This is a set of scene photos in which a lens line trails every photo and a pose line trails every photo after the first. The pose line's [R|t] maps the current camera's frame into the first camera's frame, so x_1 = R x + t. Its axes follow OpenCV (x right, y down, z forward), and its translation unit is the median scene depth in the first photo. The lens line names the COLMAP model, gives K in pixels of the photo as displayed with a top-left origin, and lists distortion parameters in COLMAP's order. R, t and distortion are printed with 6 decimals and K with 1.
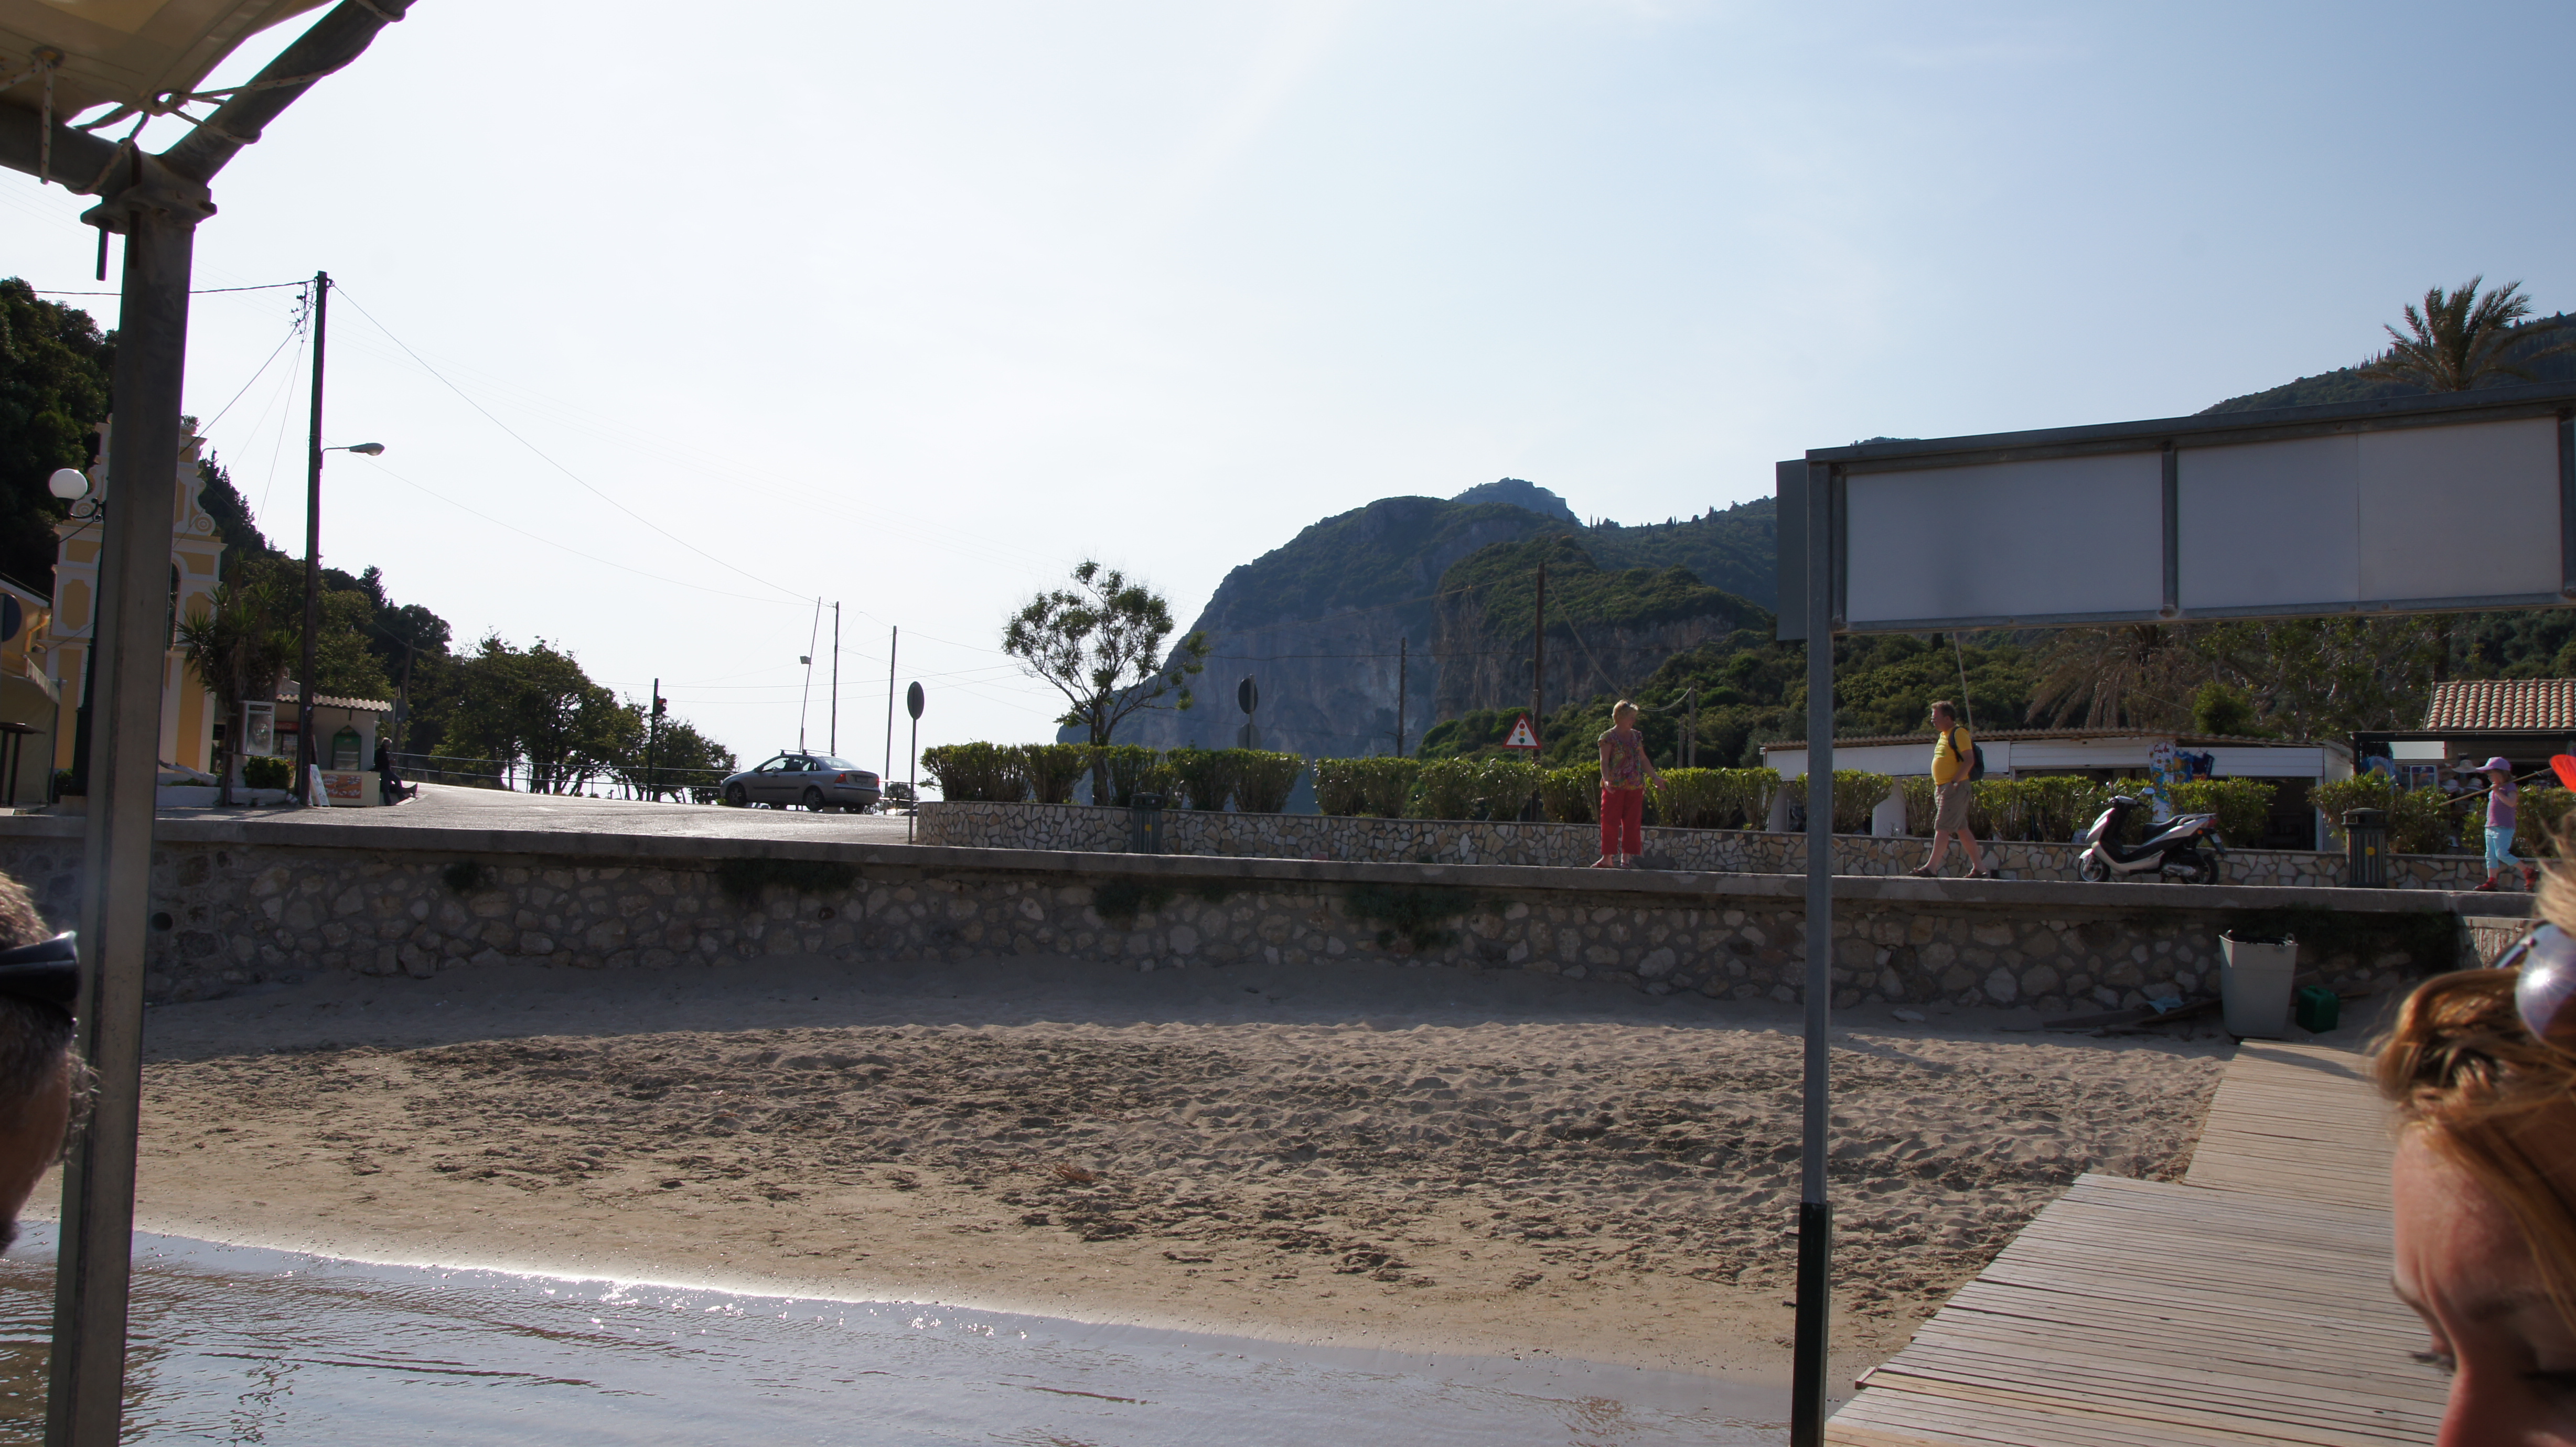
lens RADIAL K [[1891.9, 0, 1270.1], [0, 1891.9, 727.2], [0, 0, 1]] dist [-0.125462, 0.121195]
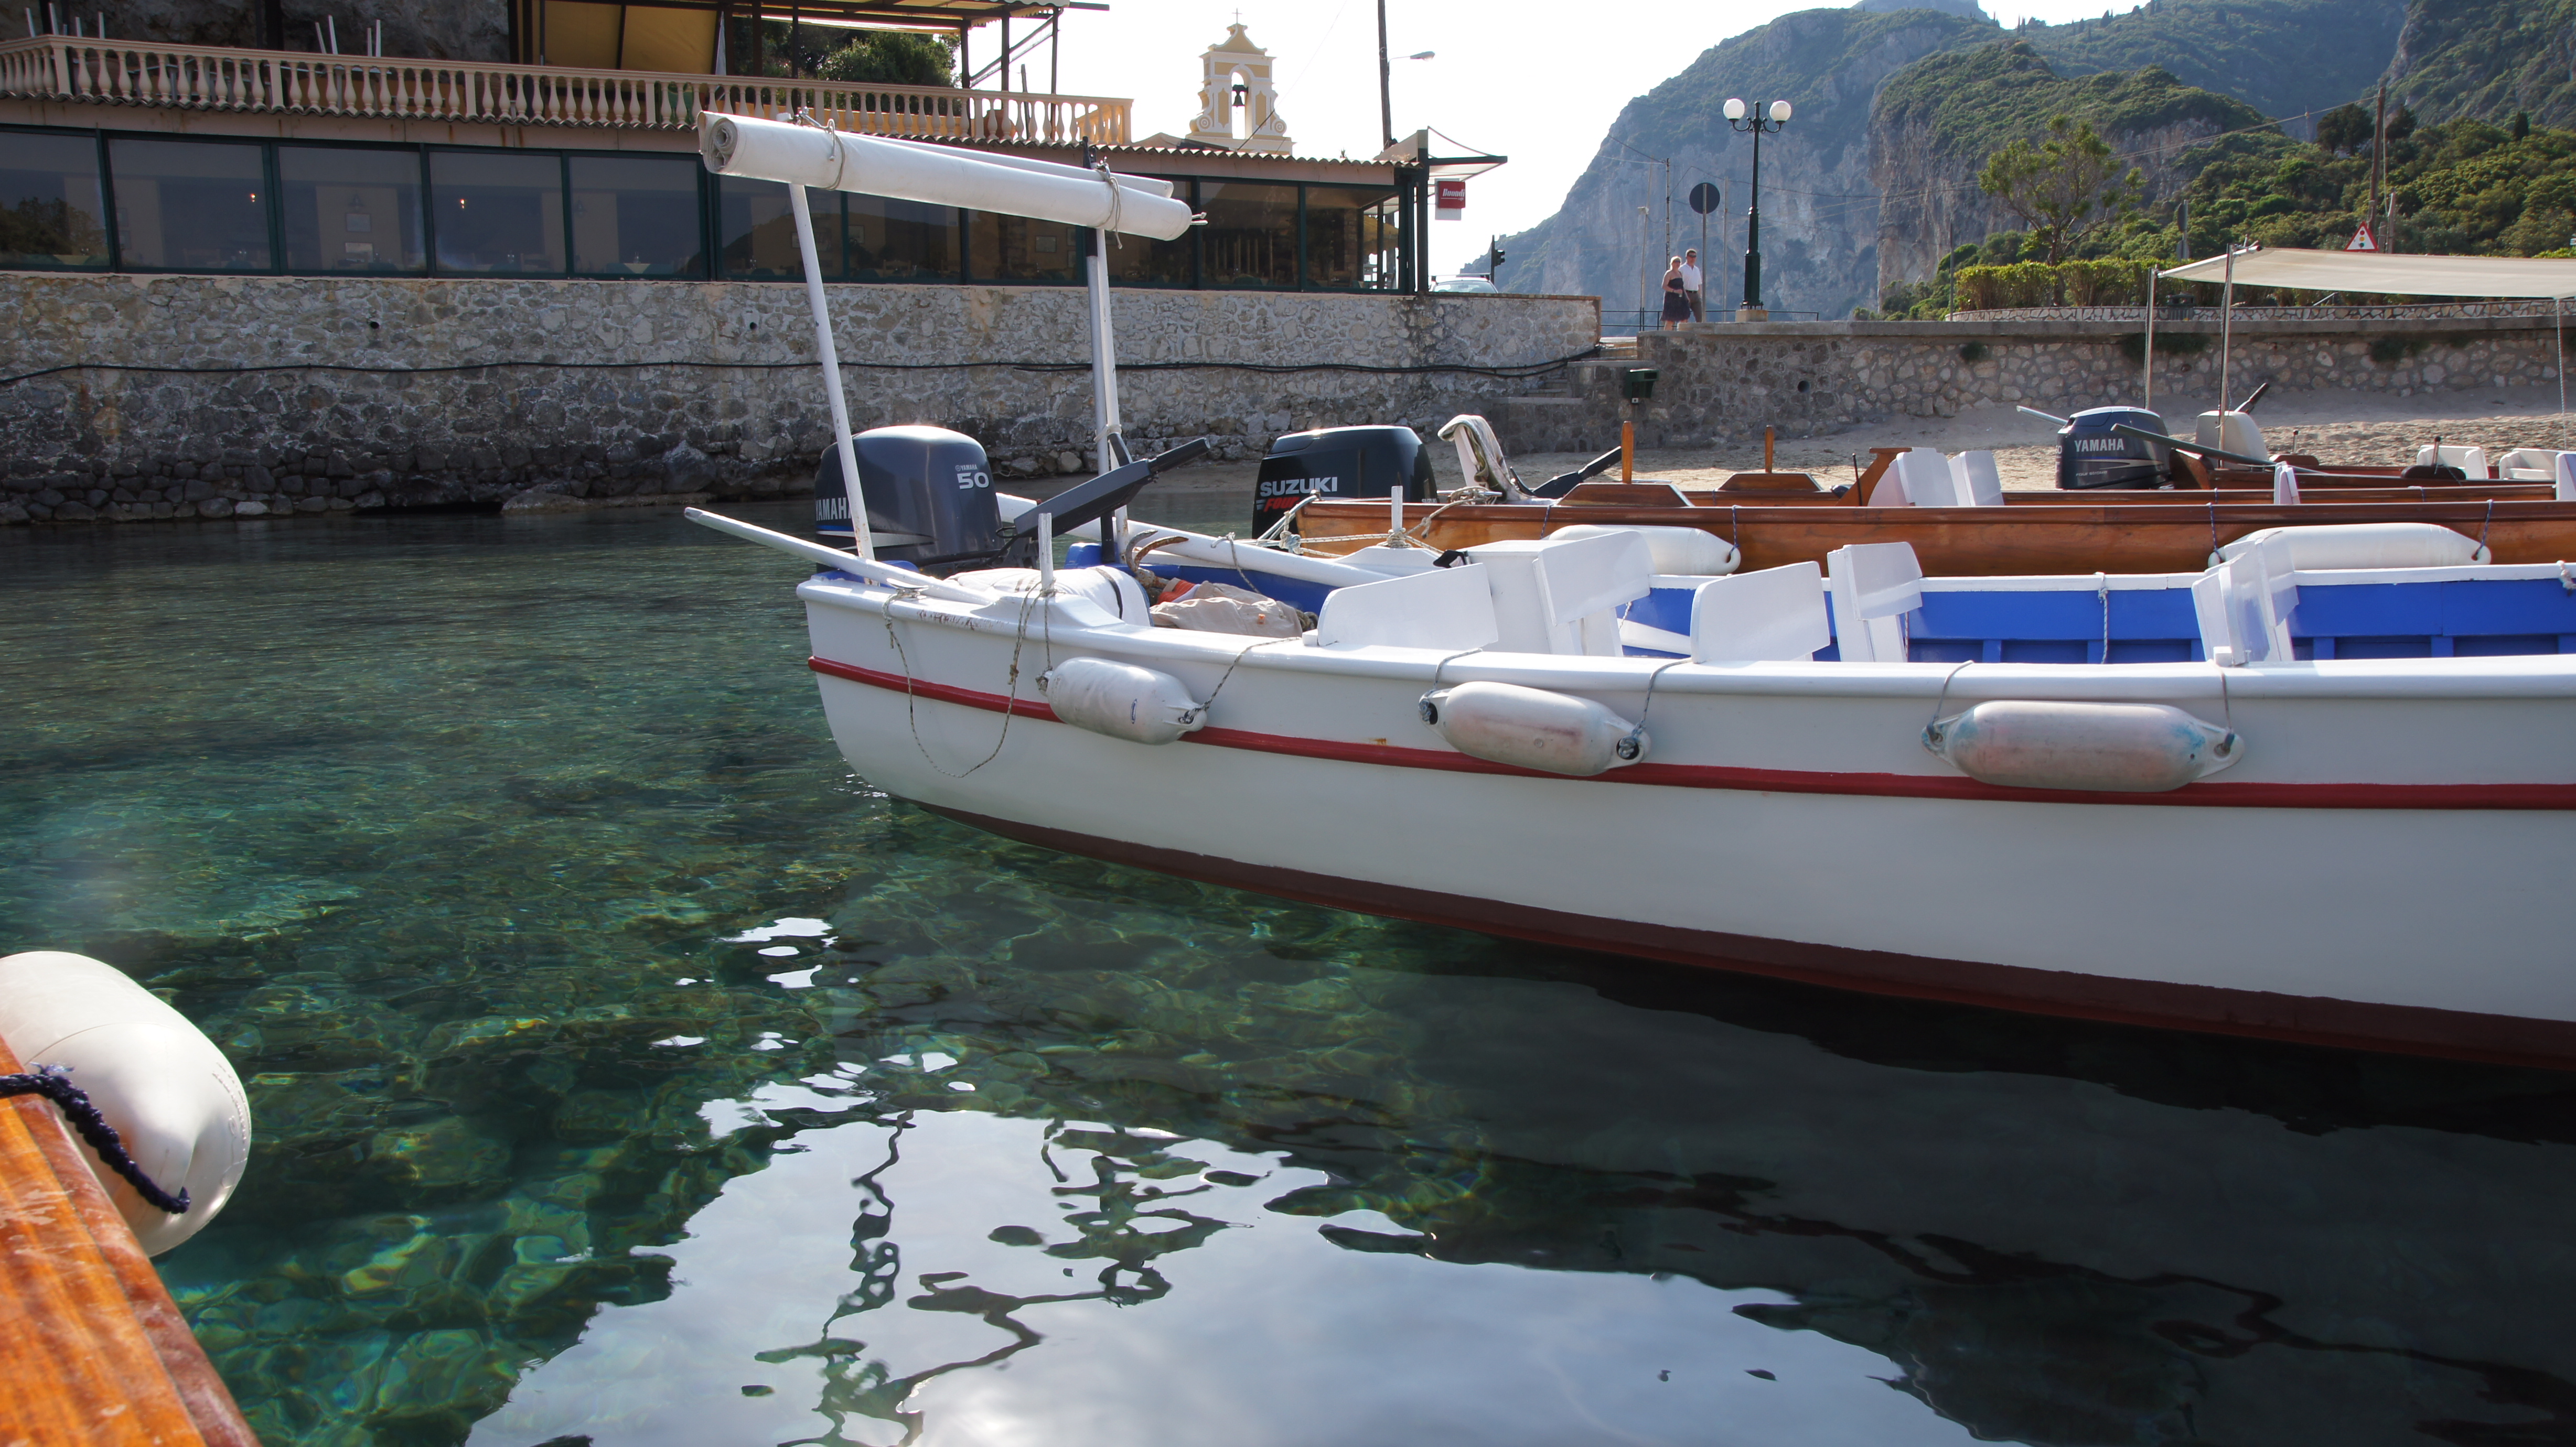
lens RADIAL K [[1891.9, 0, 1270.1], [0, 1891.9, 727.2], [0, 0, 1]] dist [-0.125462, 0.121195]
pose [[0.979879, -0.014807, -0.199044, -0.674620], [0.060840, 0.971945, 0.227205, -0.003778], [0.190096, -0.234743, 0.953289, -0.656541]]
